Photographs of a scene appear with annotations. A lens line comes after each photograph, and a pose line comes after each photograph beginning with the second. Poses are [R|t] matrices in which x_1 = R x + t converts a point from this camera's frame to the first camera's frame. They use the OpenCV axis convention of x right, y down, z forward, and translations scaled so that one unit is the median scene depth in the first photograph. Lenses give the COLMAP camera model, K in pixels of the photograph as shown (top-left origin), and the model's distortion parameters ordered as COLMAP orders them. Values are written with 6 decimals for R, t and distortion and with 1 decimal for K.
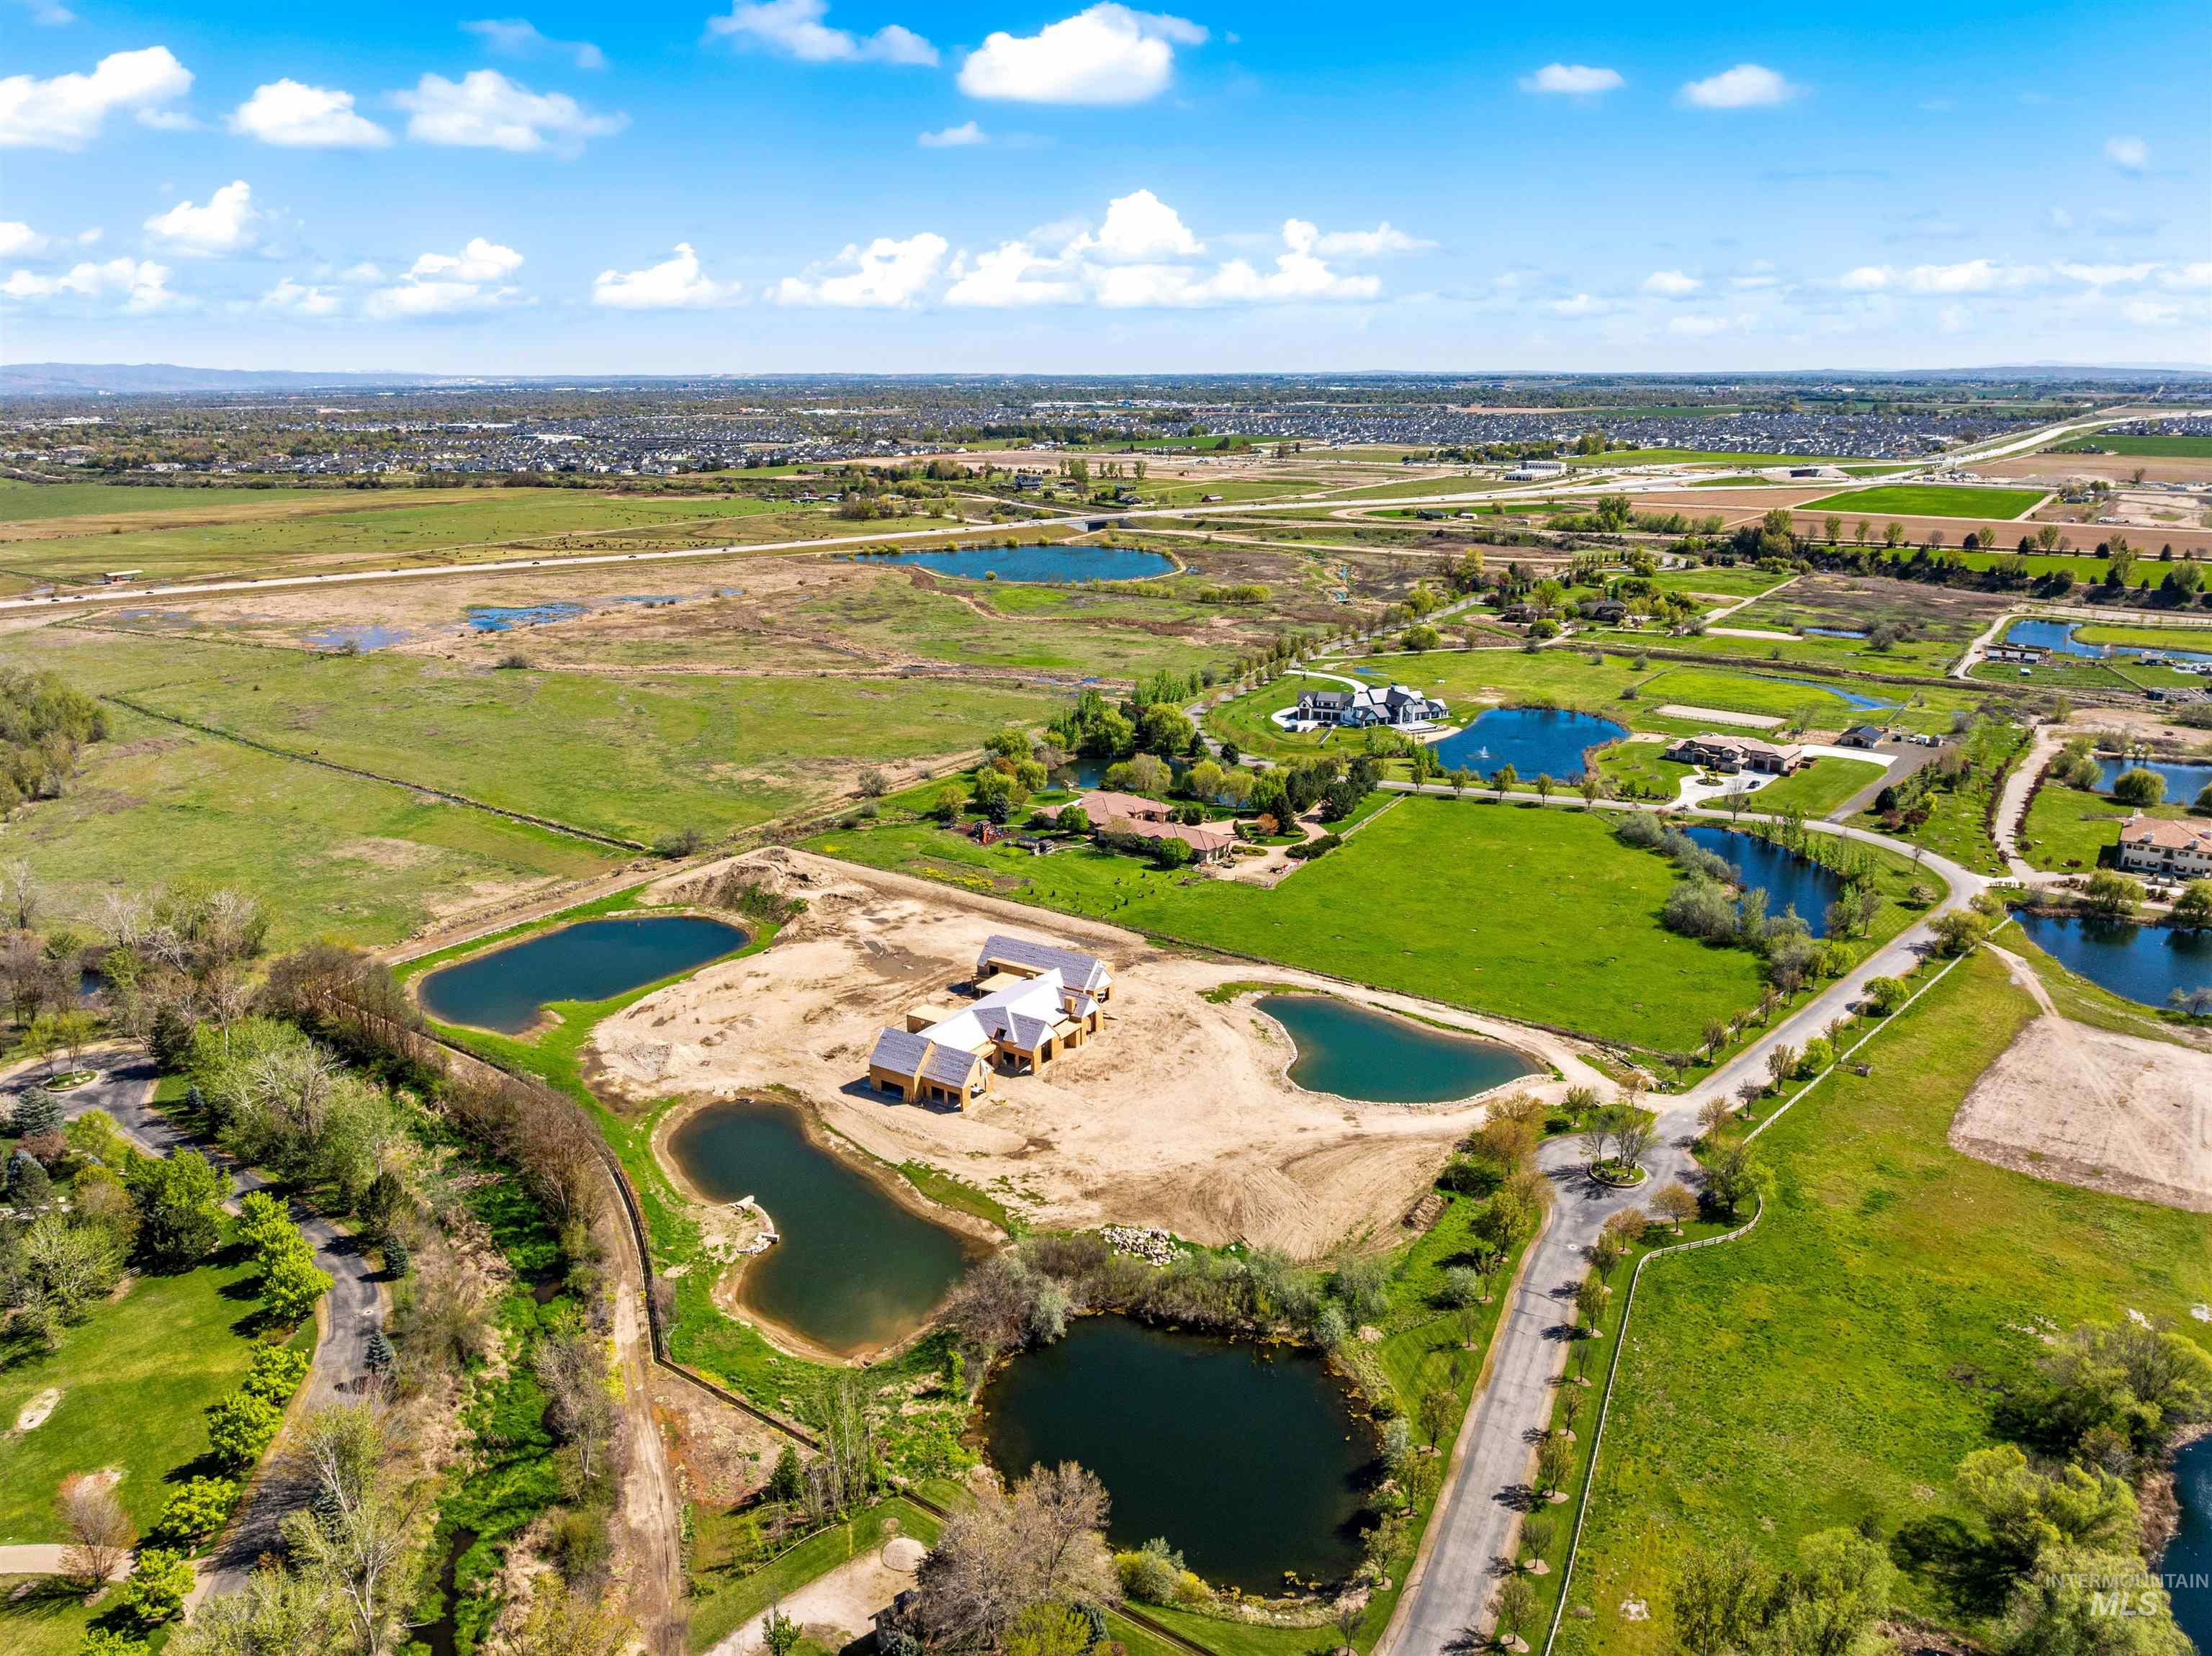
lens RADIAL K [[1553.5, 0, 1105.6], [0, 1553.5, 818.4], [0, 0, 1]] dist [-0.034193, -0.003412]
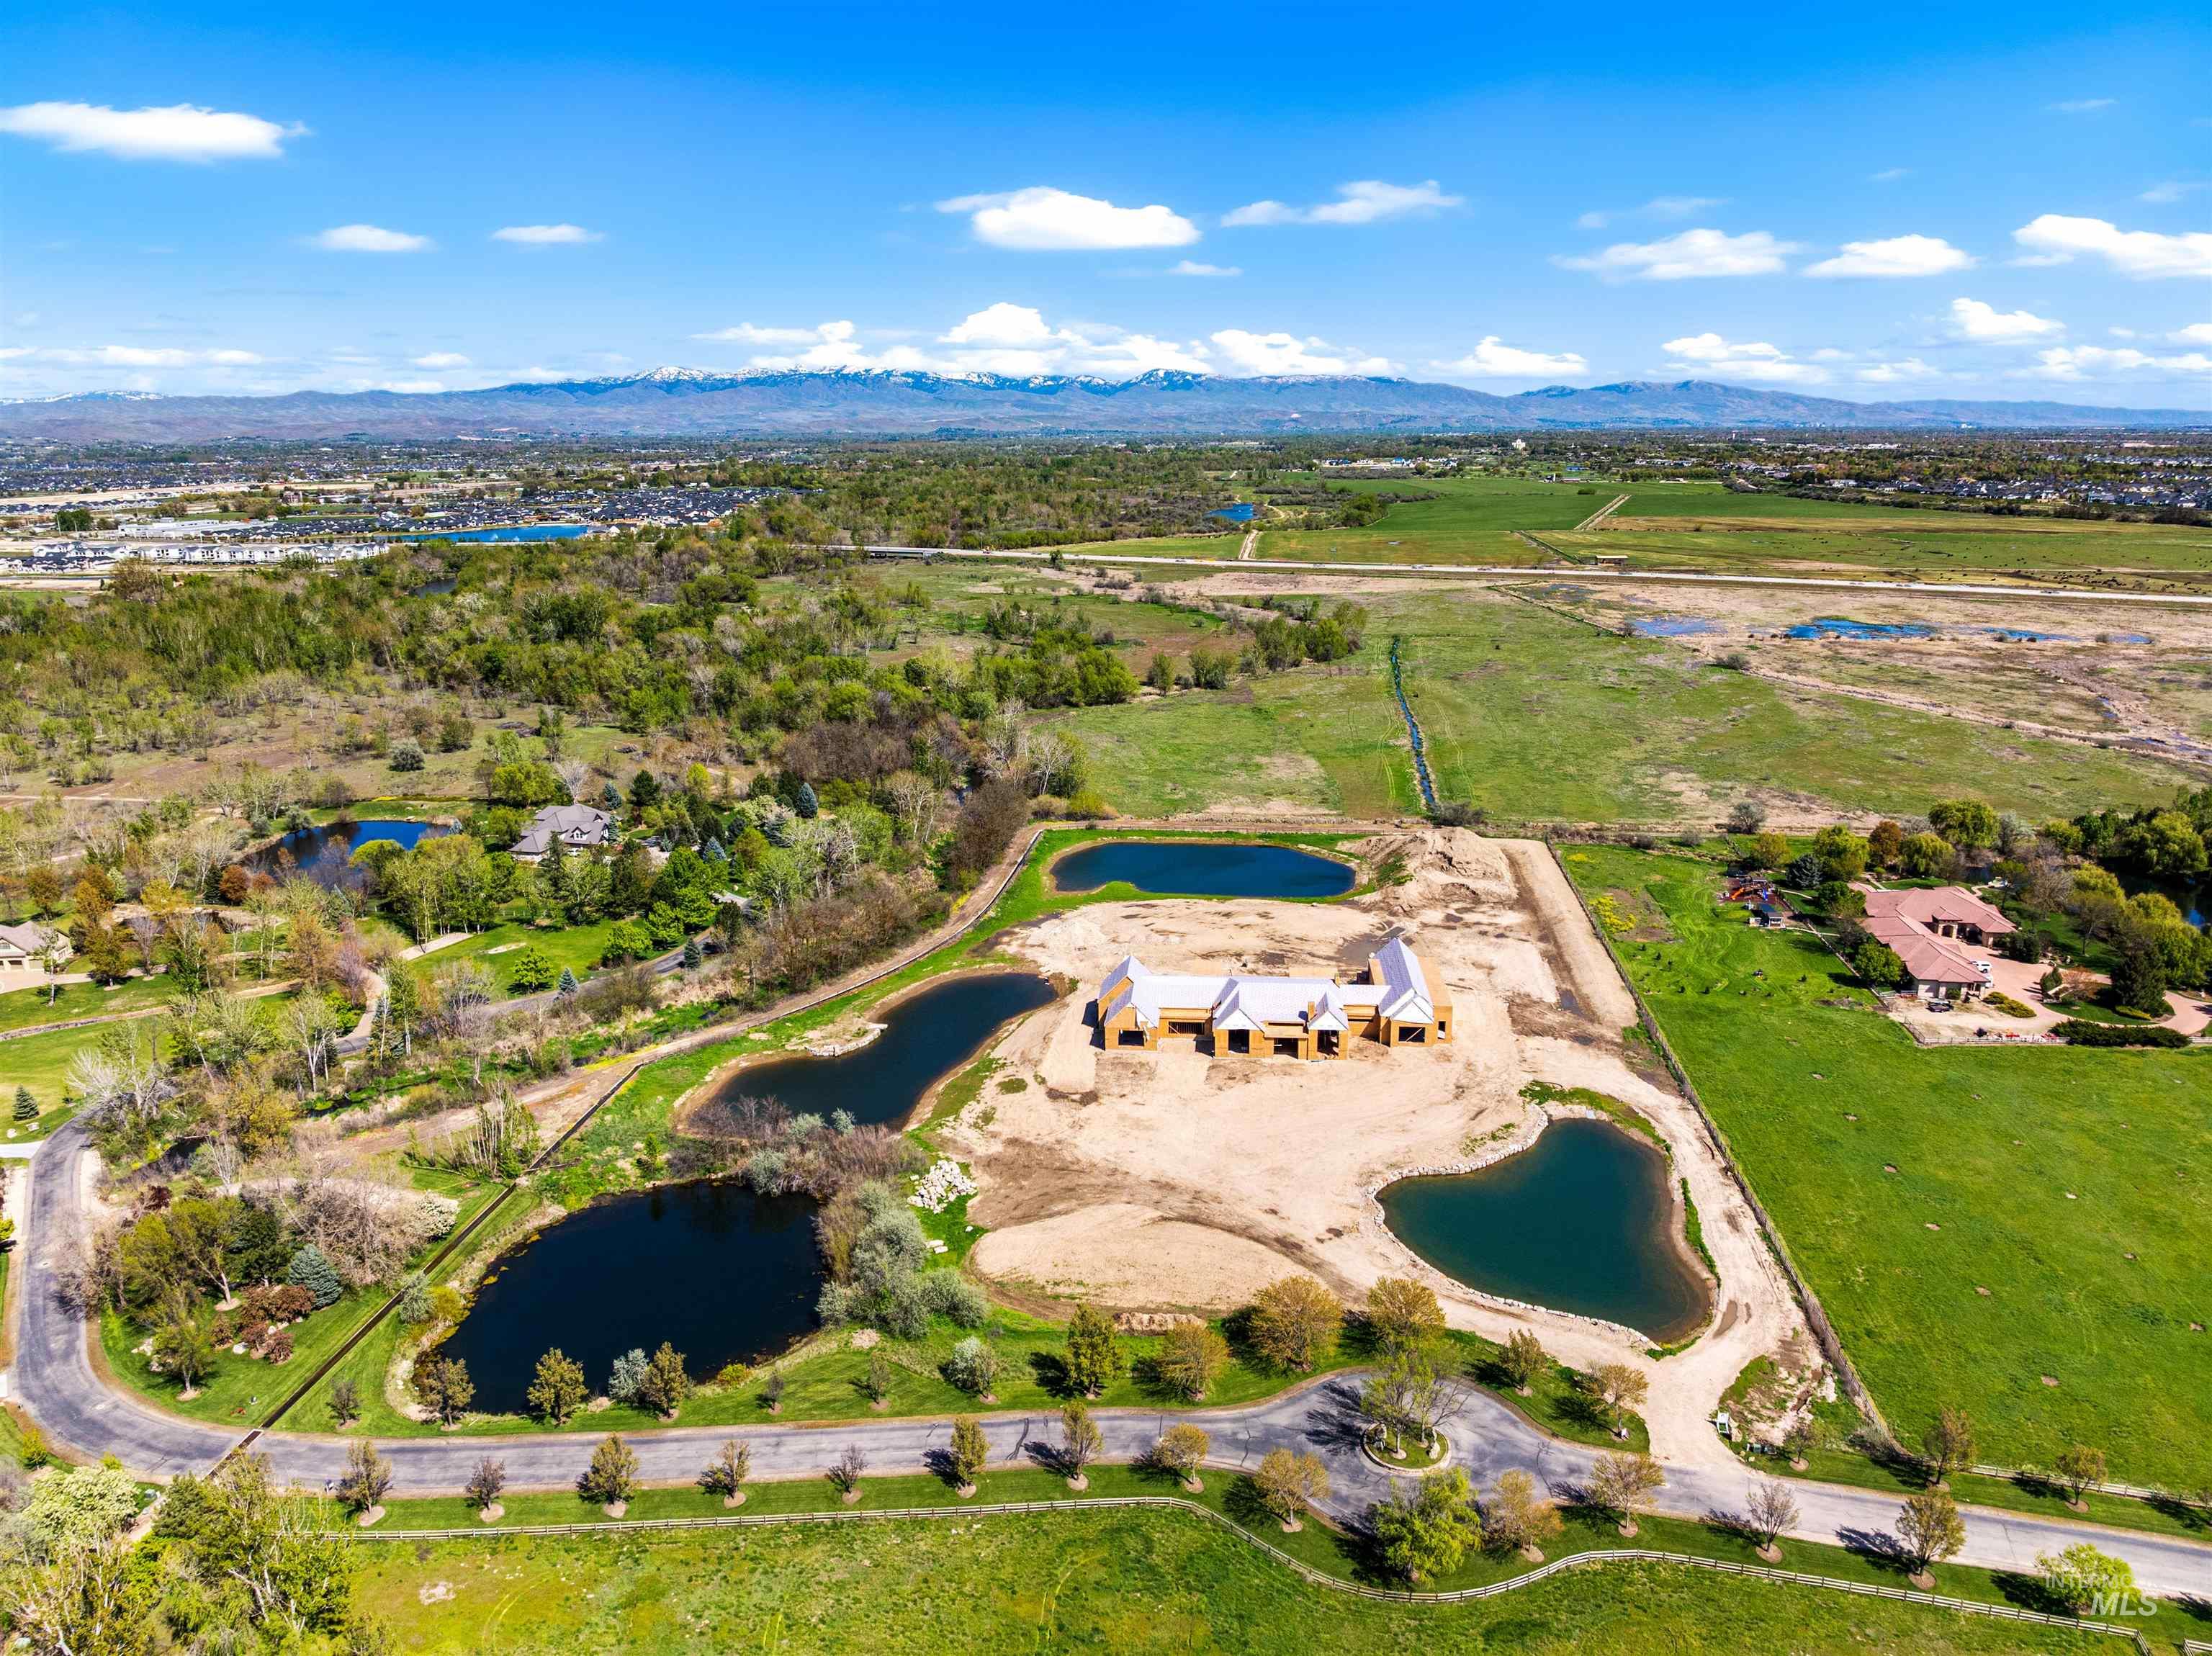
lens RADIAL K [[1553.5, 0, 1105.6], [0, 1553.5, 818.4], [0, 0, 1]] dist [-0.034193, -0.003412]
pose [[0.476782, 0.219735, -0.851114, 0.540971], [-0.238716, 0.964230, 0.115213, -0.048277], [0.845987, 0.148243, 0.512182, 0.371815]]
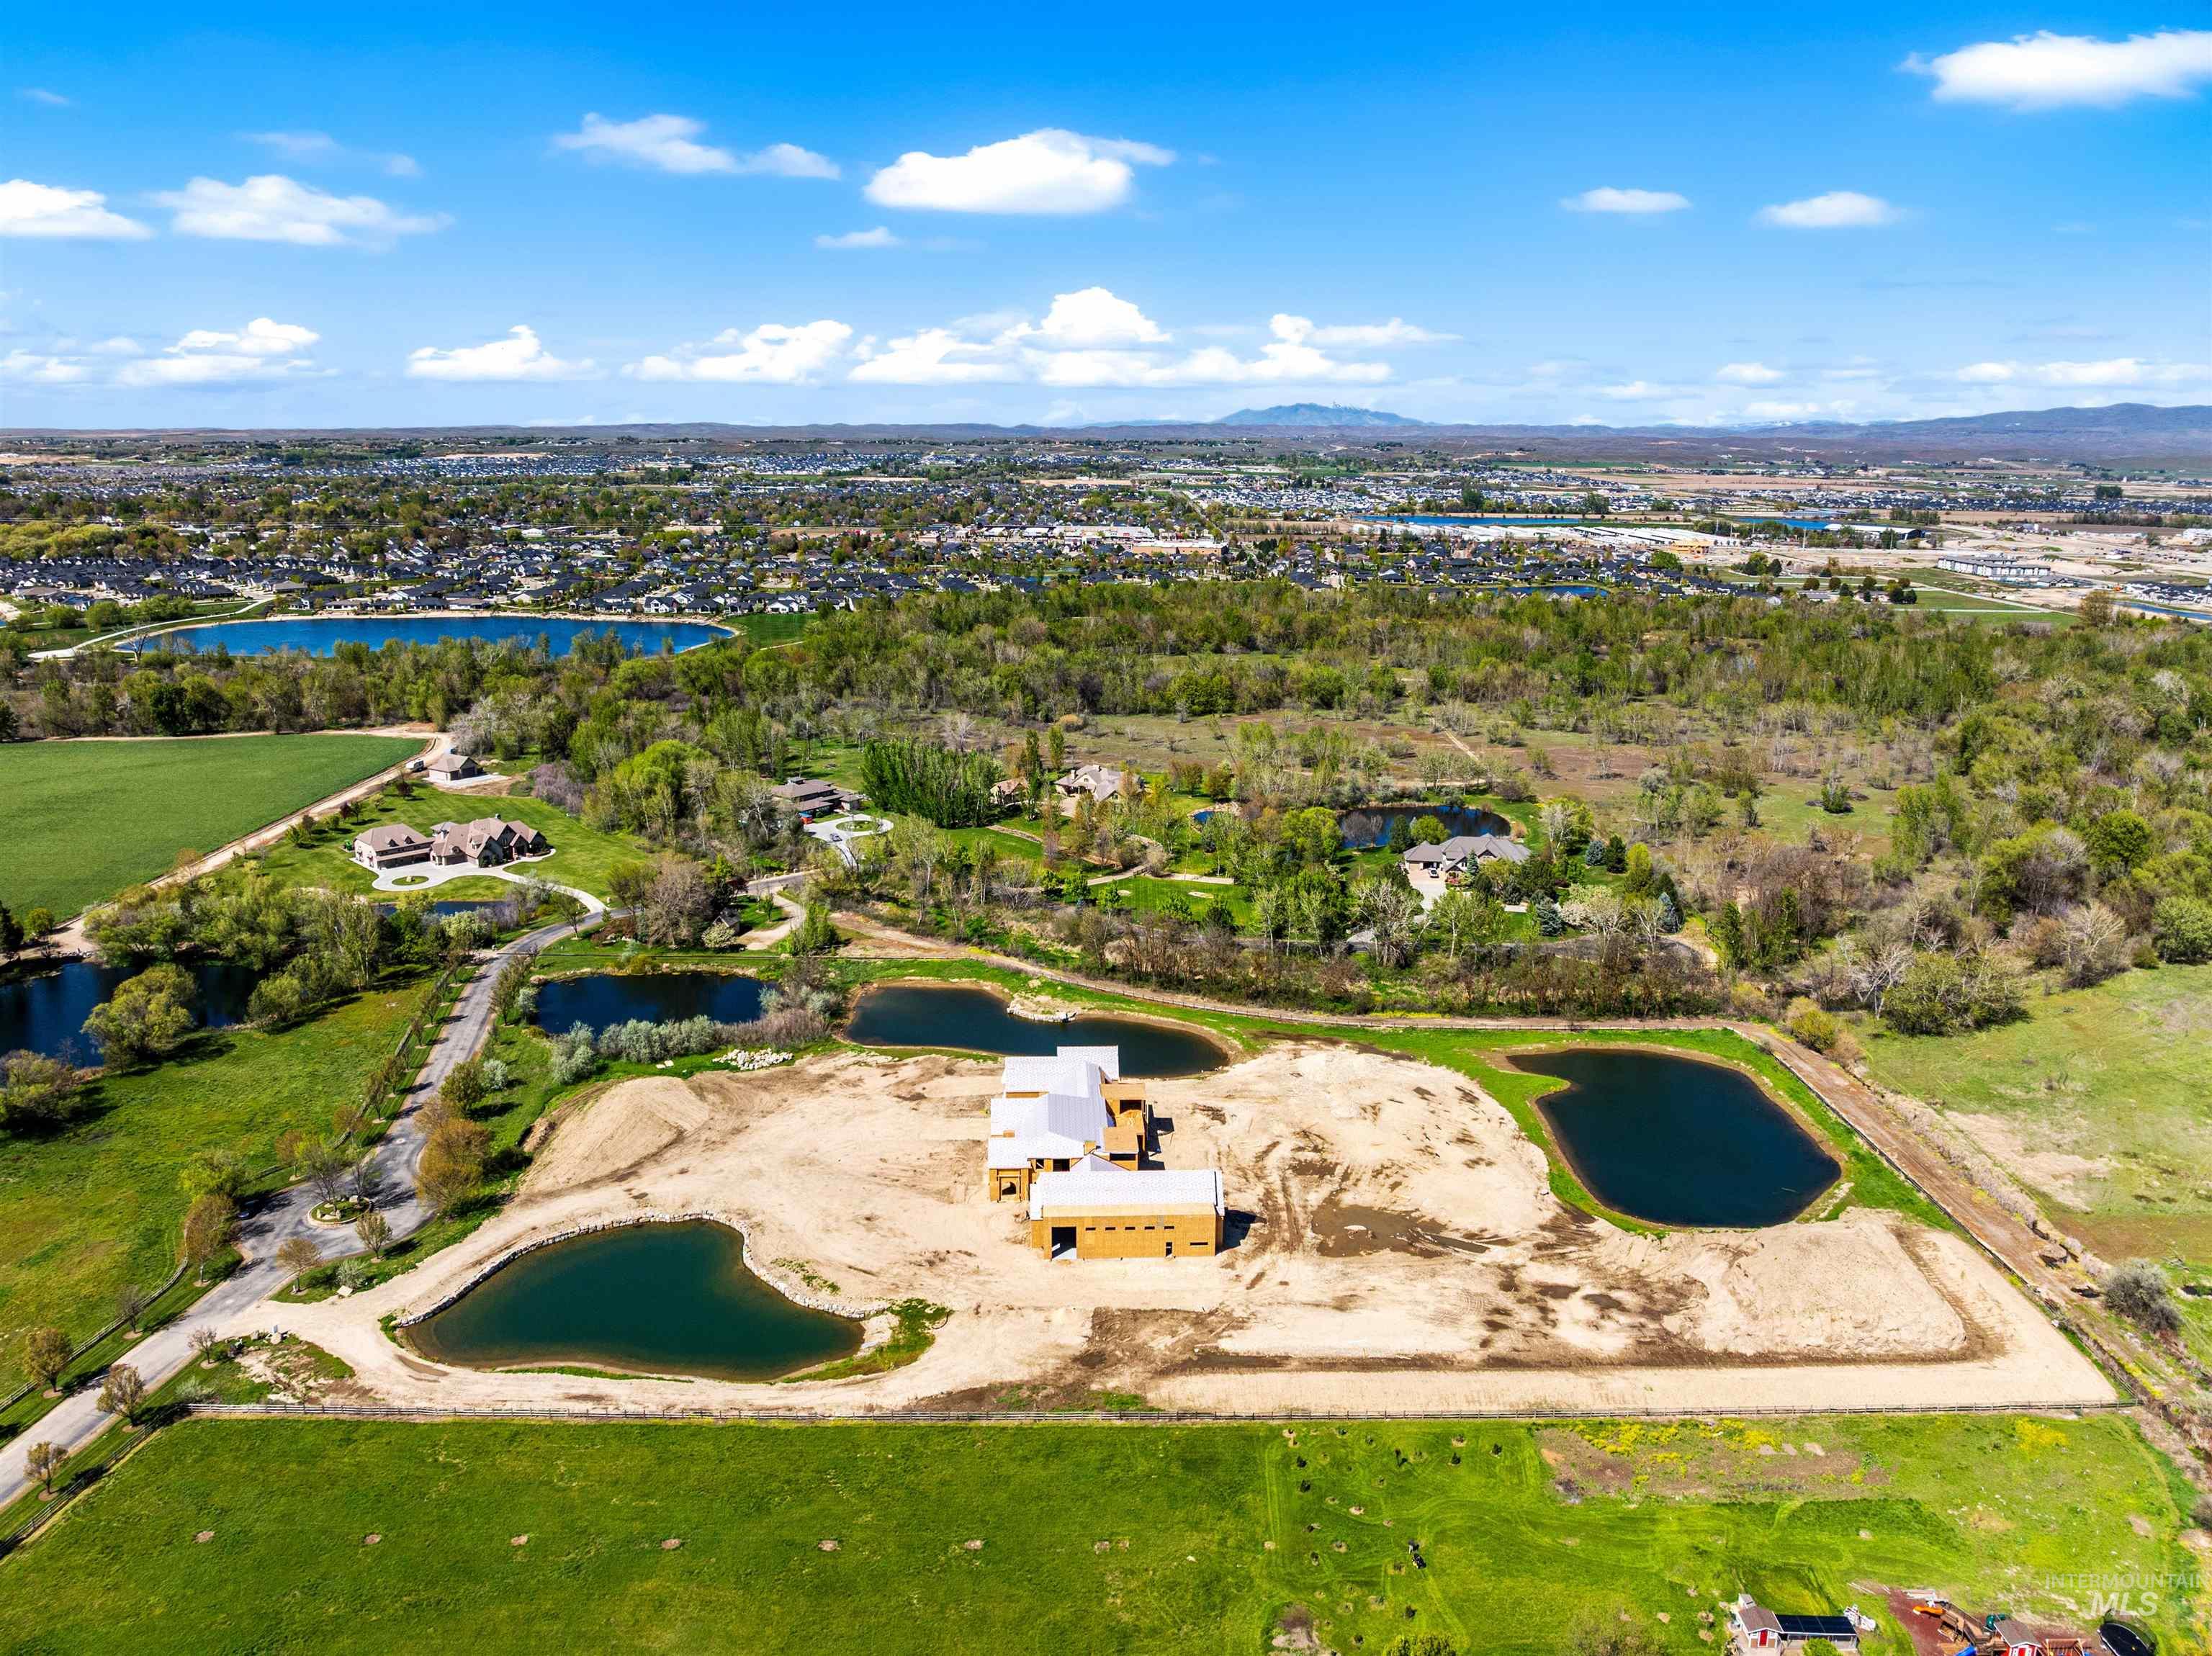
lens RADIAL K [[1554.7, 0, 1131.6], [0, 1554.7, 817.5], [0, 0, 1]] dist [-0.036956, -0.001550]
pose [[-0.803426, 0.140666, -0.578550, 0.321470], [-0.170635, 0.876536, 0.450076, -0.351841], [0.570431, 0.460323, -0.680229, 1.287235]]
